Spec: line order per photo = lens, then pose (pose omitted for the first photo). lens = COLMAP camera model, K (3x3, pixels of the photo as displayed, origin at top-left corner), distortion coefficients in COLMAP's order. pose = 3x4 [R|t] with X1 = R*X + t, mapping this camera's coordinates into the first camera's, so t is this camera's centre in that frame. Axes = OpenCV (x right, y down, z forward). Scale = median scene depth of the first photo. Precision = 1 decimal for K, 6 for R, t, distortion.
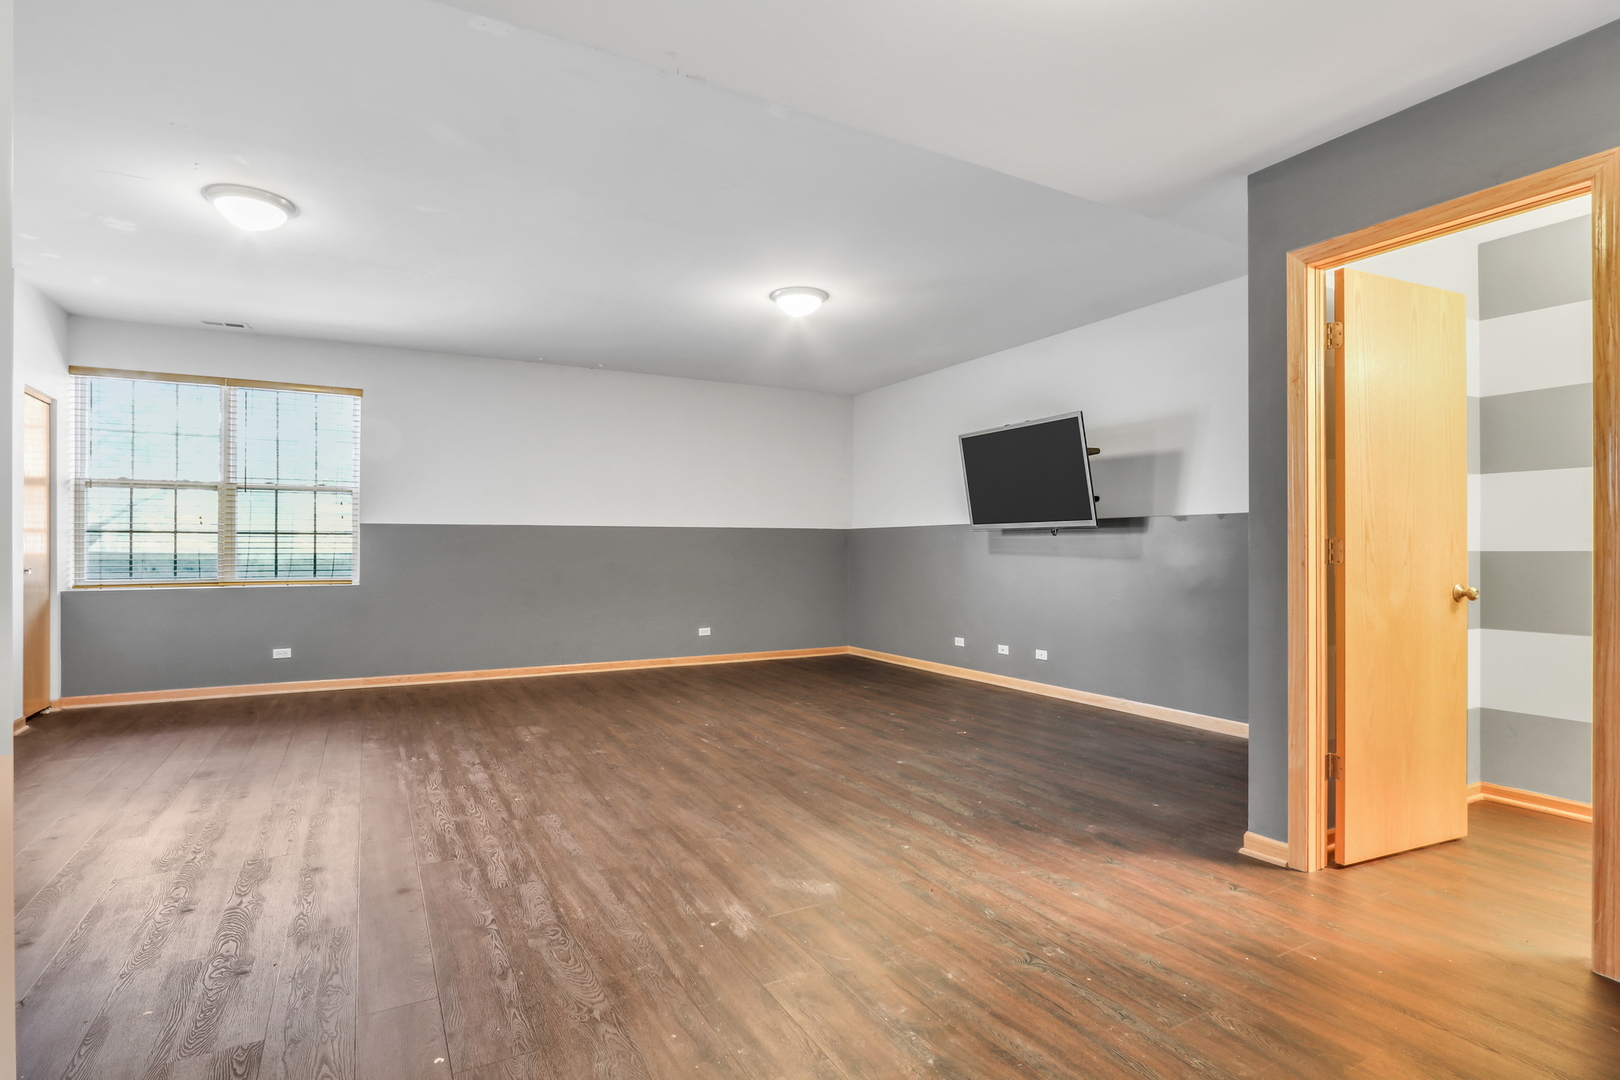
lens RADIAL K [[805.9, 0, 797.1], [0, 805.9, 534.7], [0, 0, 1]] dist [-0.011979, -0.000198]
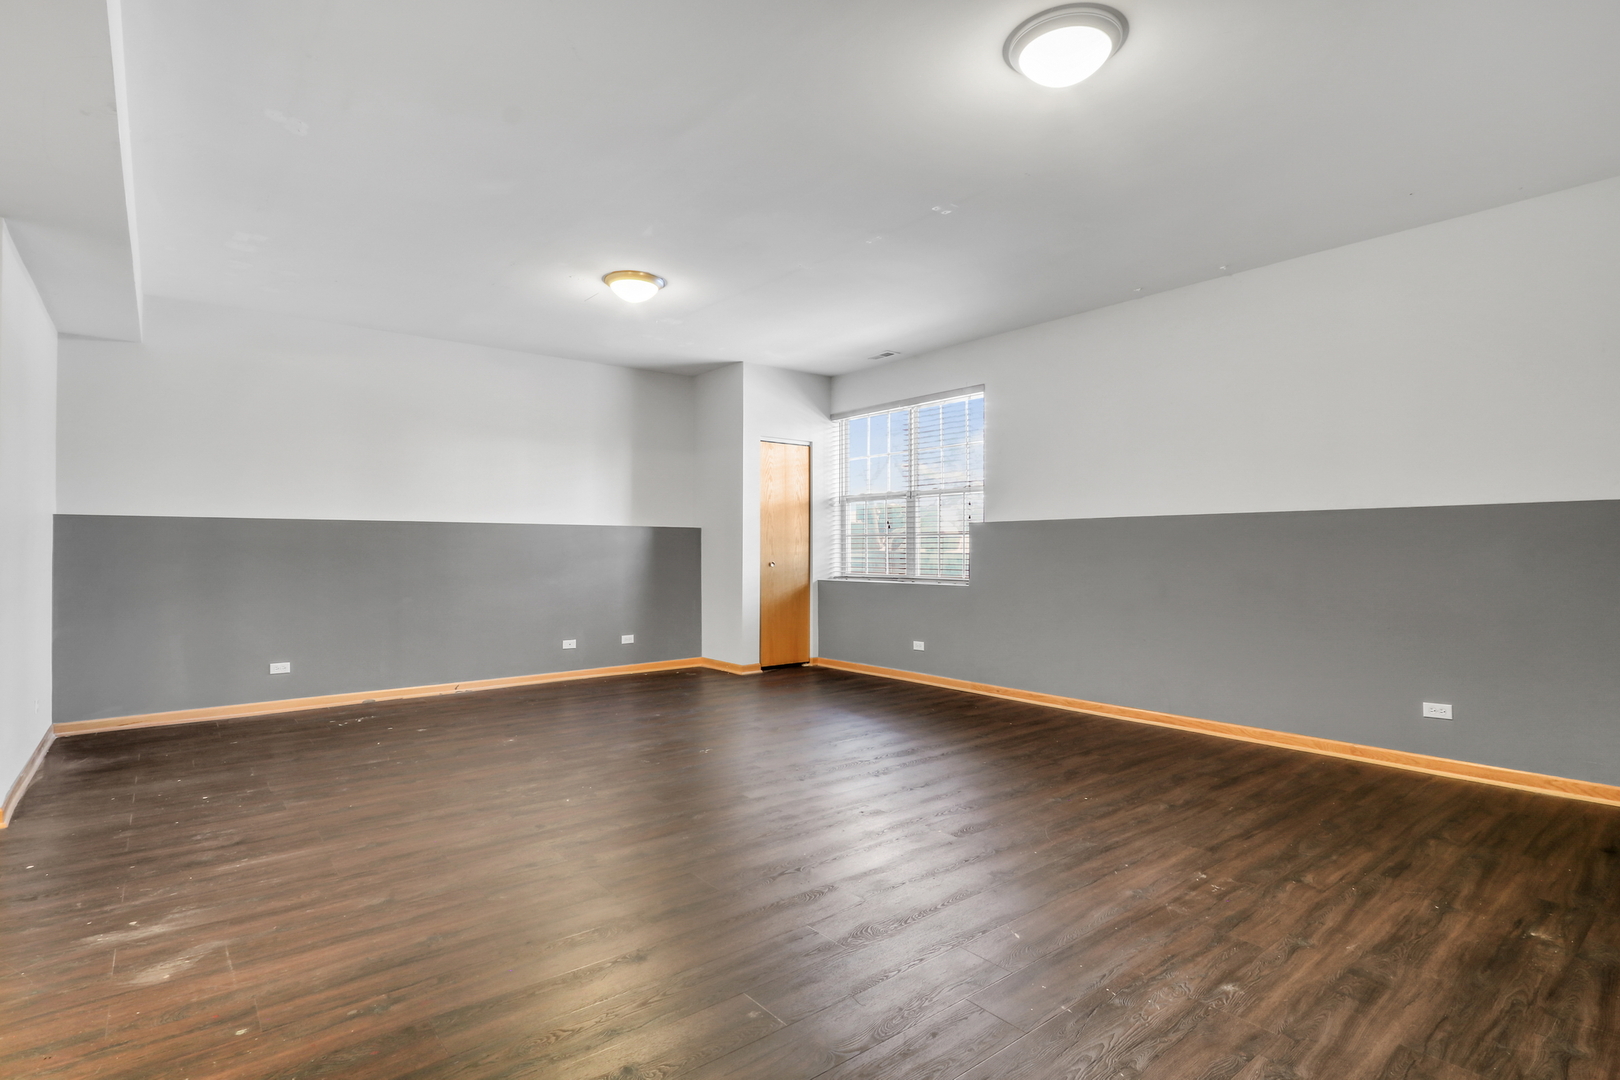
lens RADIAL K [[805.9, 0, 799.3], [0, 805.9, 543.6], [0, 0, 1]] dist [-0.011979, -0.000198]
pose [[0.171972, -0.010556, -0.985045, 0.422654], [0.008279, 0.999923, -0.009270, 0.020824], [0.985067, -0.006561, 0.172046, 0.701067]]
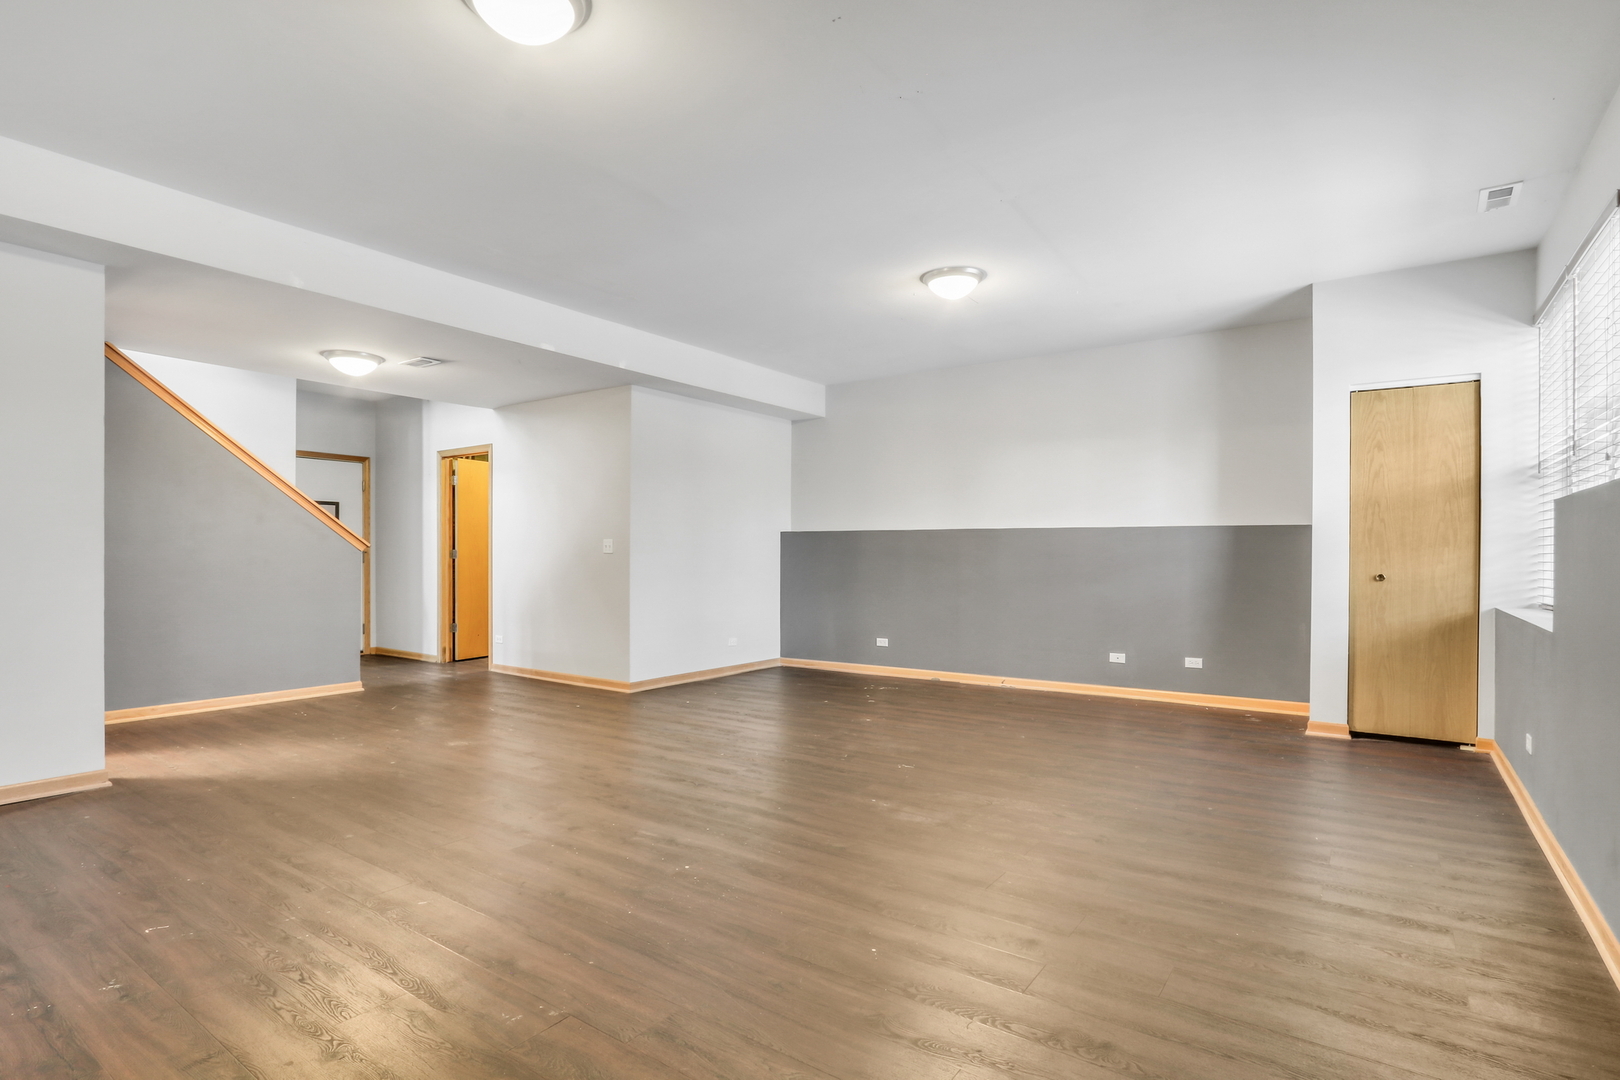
lens RADIAL K [[805.9, 0, 798.4], [0, 805.9, 552.6], [0, 0, 1]] dist [-0.011979, -0.000198]
pose [[-0.905035, -0.001948, -0.425332, 0.046082], [0.001653, 0.999966, -0.008096, 0.021092], [0.425333, -0.008030, -0.905001, 1.373180]]
